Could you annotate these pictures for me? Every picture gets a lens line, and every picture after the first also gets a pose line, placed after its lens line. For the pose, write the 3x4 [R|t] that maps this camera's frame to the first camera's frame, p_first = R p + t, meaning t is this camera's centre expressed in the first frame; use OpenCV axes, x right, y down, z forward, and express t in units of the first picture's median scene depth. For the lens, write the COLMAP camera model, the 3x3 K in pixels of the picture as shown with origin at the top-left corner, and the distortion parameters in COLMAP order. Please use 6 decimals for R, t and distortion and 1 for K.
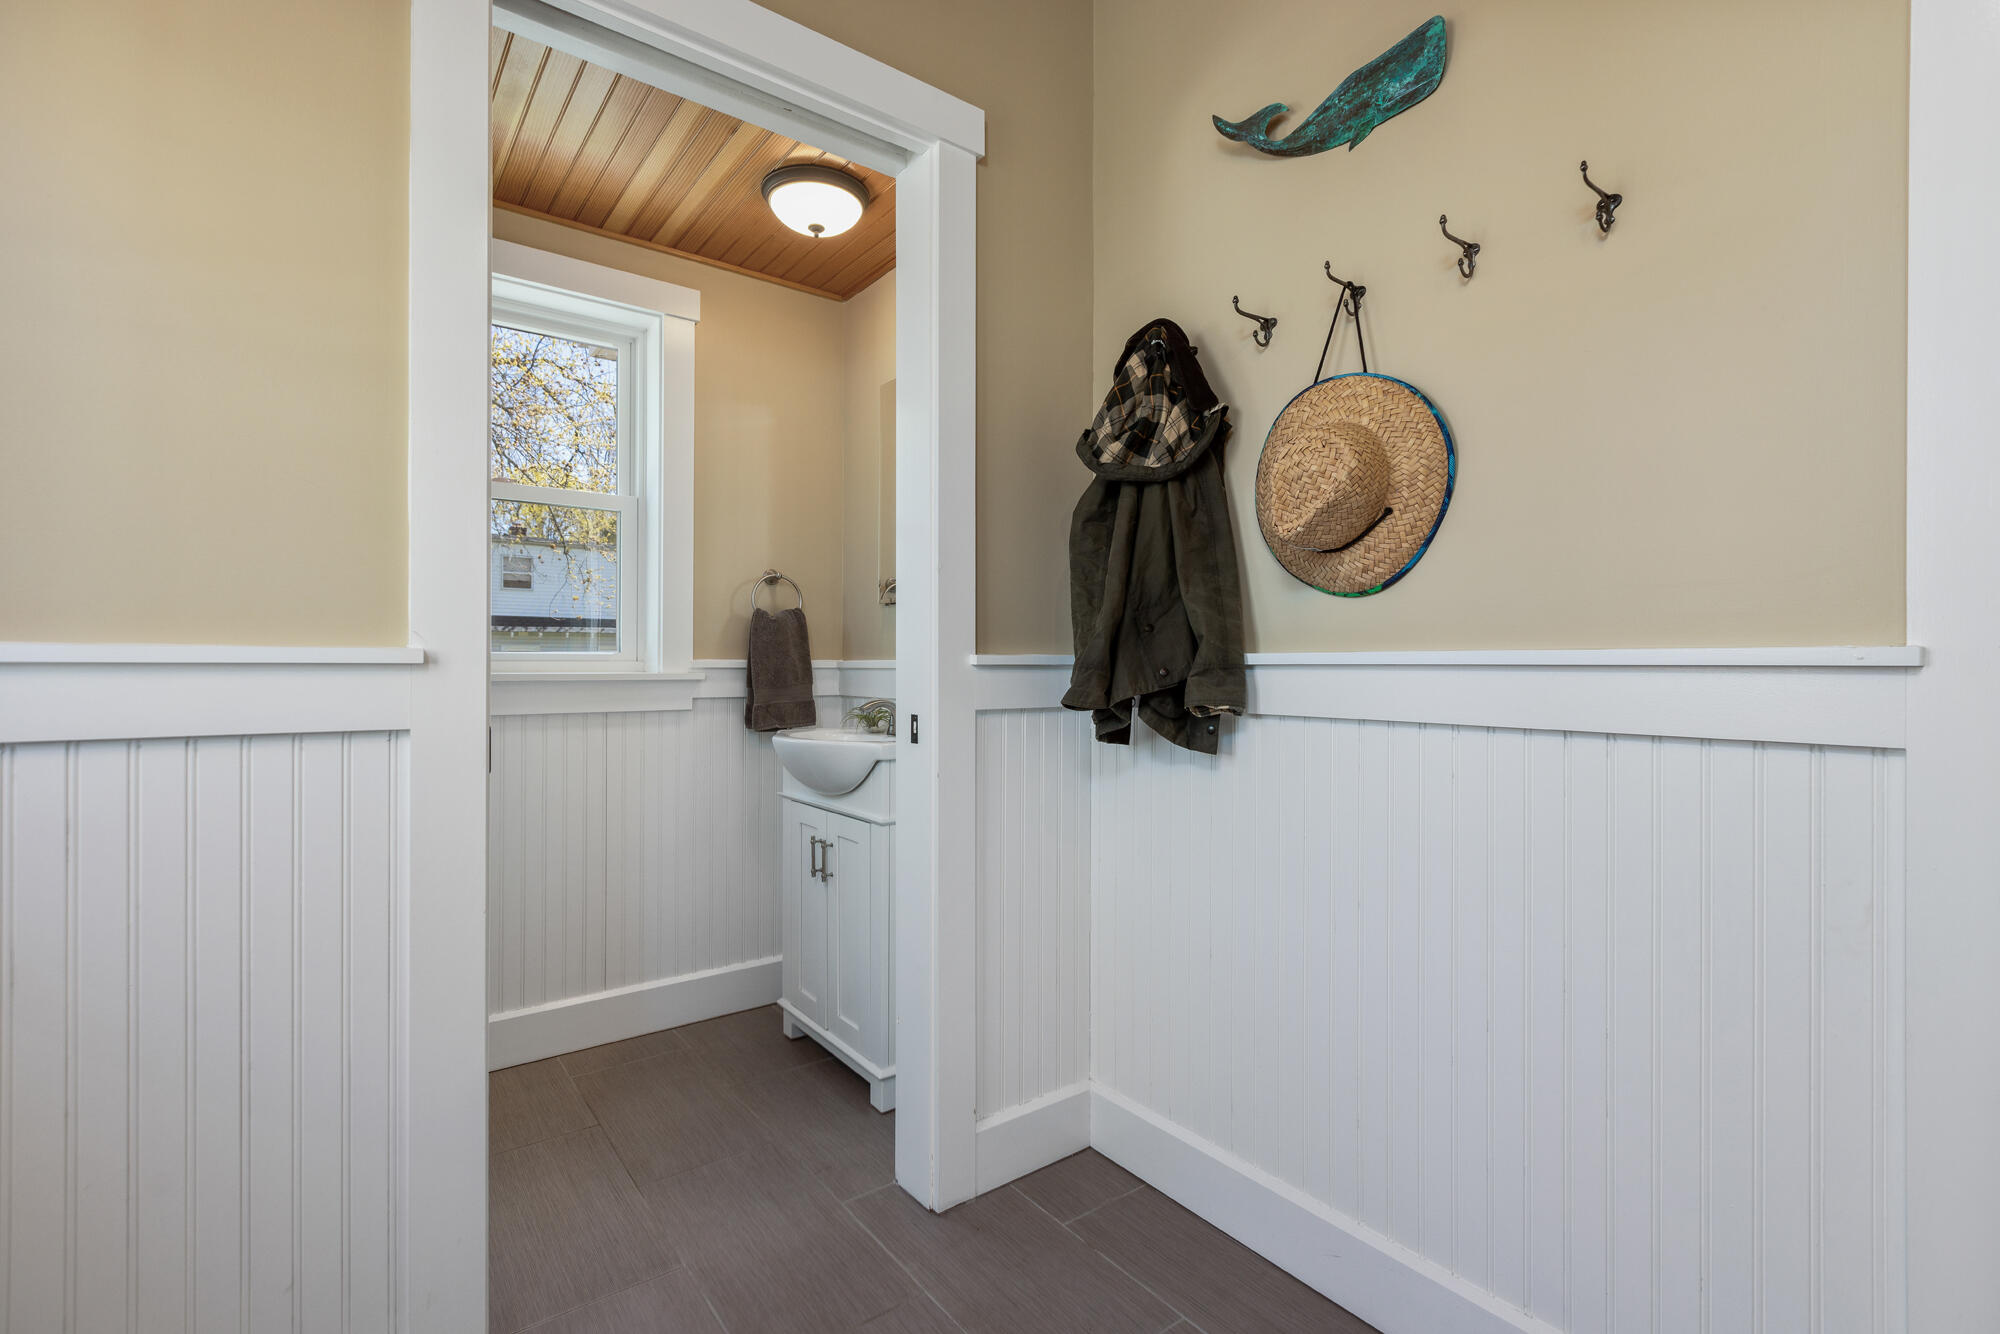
lens RADIAL K [[912.5, 0, 992.7], [0, 912.5, 678.5], [0, 0, 1]] dist [-0.002041, 0.000142]
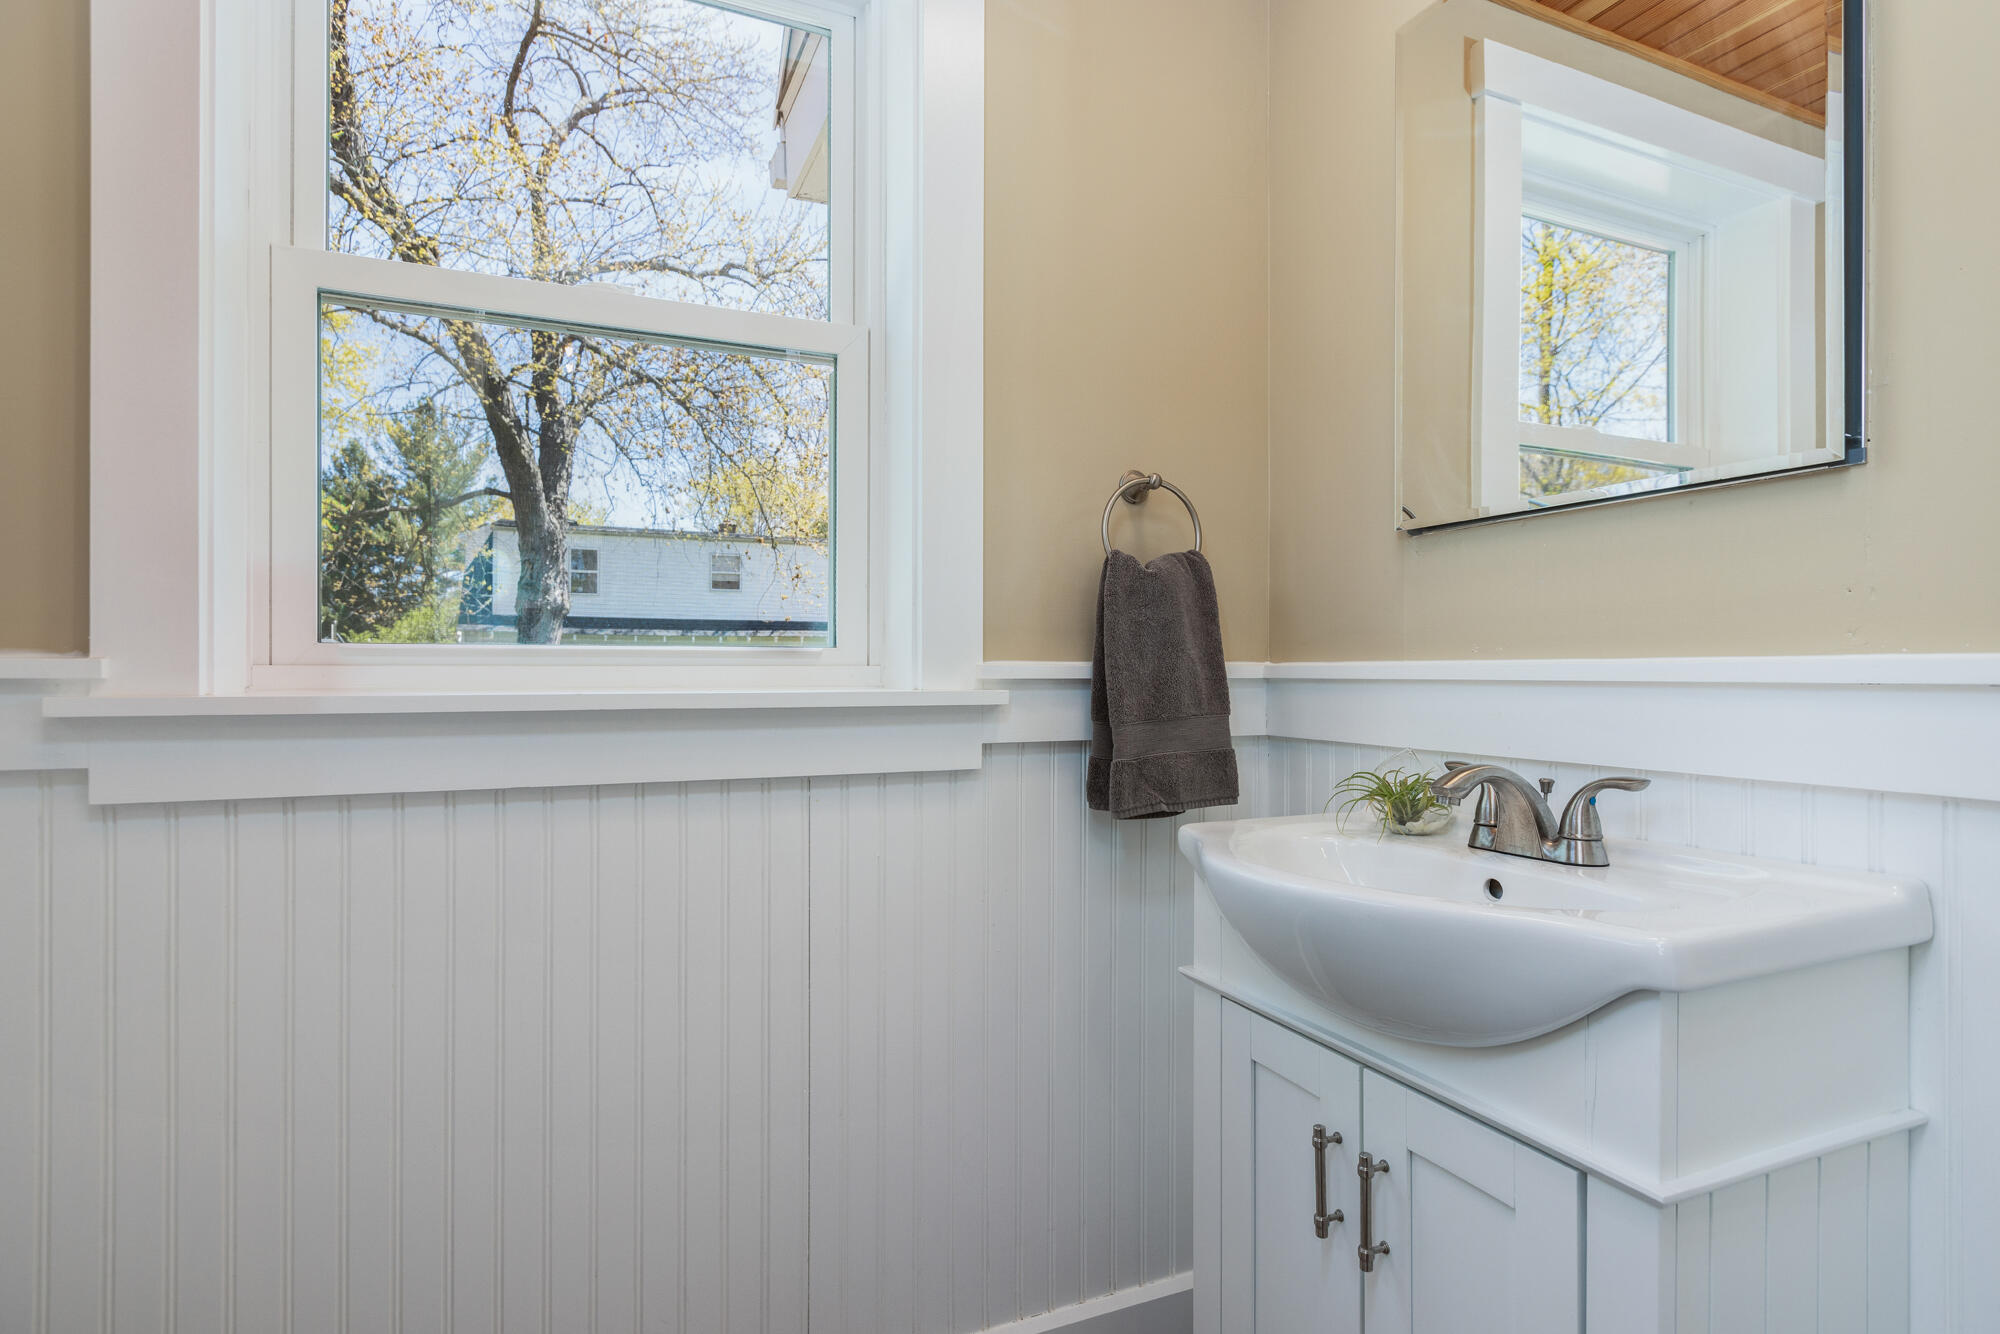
lens RADIAL K [[1008.6, 0, 1000.0], [0, 1008.6, 667.0], [0, 0, 1]] dist [0.000236, -0.000003]
pose [[0.975819, -0.004639, -0.218531, -0.199958], [0.000759, 0.999841, -0.017838, -0.008366], [0.218579, 0.017241, 0.975667, 0.481017]]
